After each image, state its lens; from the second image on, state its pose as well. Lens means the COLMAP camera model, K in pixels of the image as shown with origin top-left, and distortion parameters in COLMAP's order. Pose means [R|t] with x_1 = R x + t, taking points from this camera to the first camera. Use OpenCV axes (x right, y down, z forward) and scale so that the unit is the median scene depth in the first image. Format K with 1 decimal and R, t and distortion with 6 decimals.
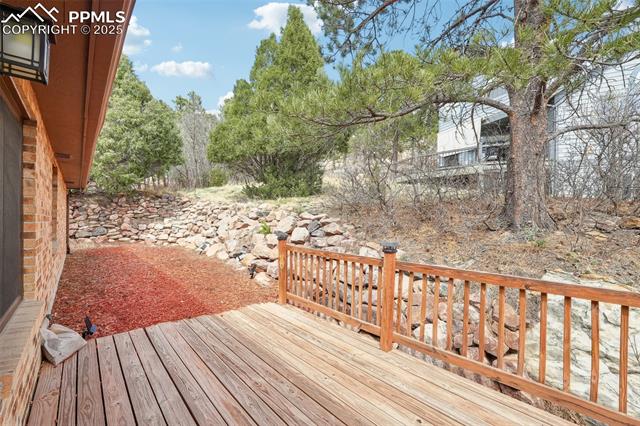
lens RADIAL K [[280.0, 0, 320.5], [0, 280.0, 218.4], [0, 0, 1]] dist [-0.001076, -0.000040]
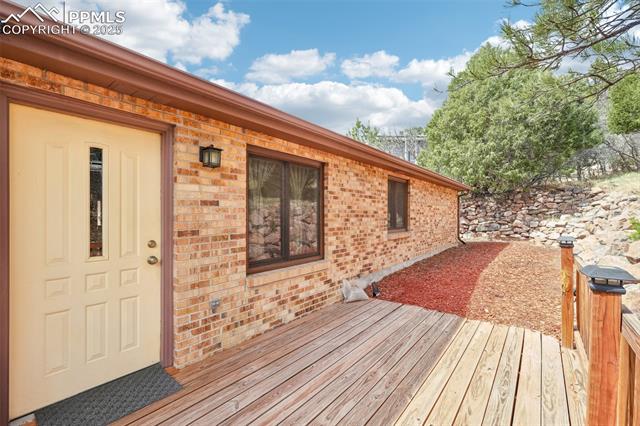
lens RADIAL K [[280.0, 0, 320.5], [0, 280.0, 218.4], [0, 0, 1]] dist [-0.001076, -0.000040]
pose [[0.187603, 0.006786, -0.982222, 0.157130], [0.005660, 0.999952, 0.007990, -0.000090], [0.982229, -0.007058, 0.187555, 0.125558]]
